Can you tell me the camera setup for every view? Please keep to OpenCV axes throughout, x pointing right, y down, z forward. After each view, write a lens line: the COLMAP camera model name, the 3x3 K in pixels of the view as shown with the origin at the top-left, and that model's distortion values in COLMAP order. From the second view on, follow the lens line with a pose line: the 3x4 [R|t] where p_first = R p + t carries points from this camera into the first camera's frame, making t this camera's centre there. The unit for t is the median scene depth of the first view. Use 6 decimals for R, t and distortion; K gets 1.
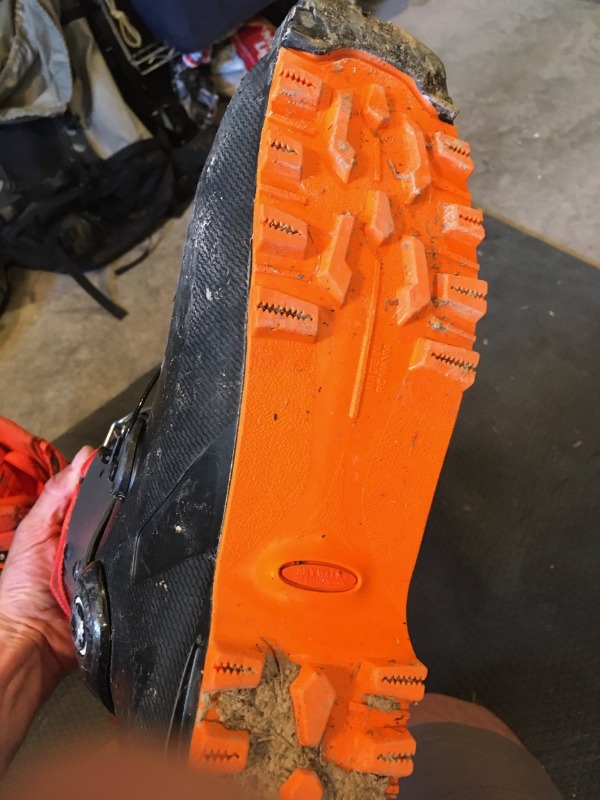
lens RADIAL K [[680.8, 0, 300.0], [0, 680.8, 400.0], [0, 0, 1]] dist [0.074269, -0.099111]
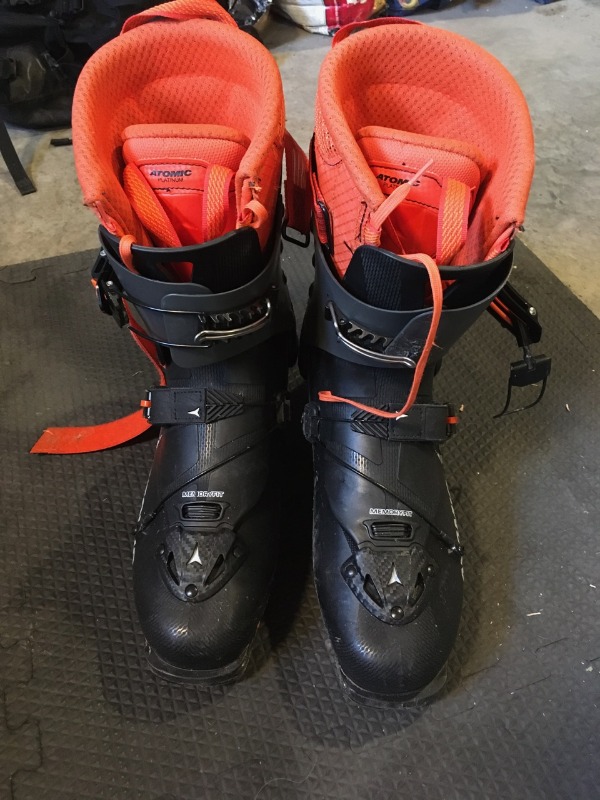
lens RADIAL K [[680.8, 0, 300.0], [0, 680.8, 400.0], [0, 0, 1]] dist [0.074269, -0.099111]
pose [[0.920123, 0.390123, 0.034330, 0.072734], [-0.389257, 0.920662, -0.029350, -0.008356], [-0.043056, 0.013642, 0.998980, 0.250210]]
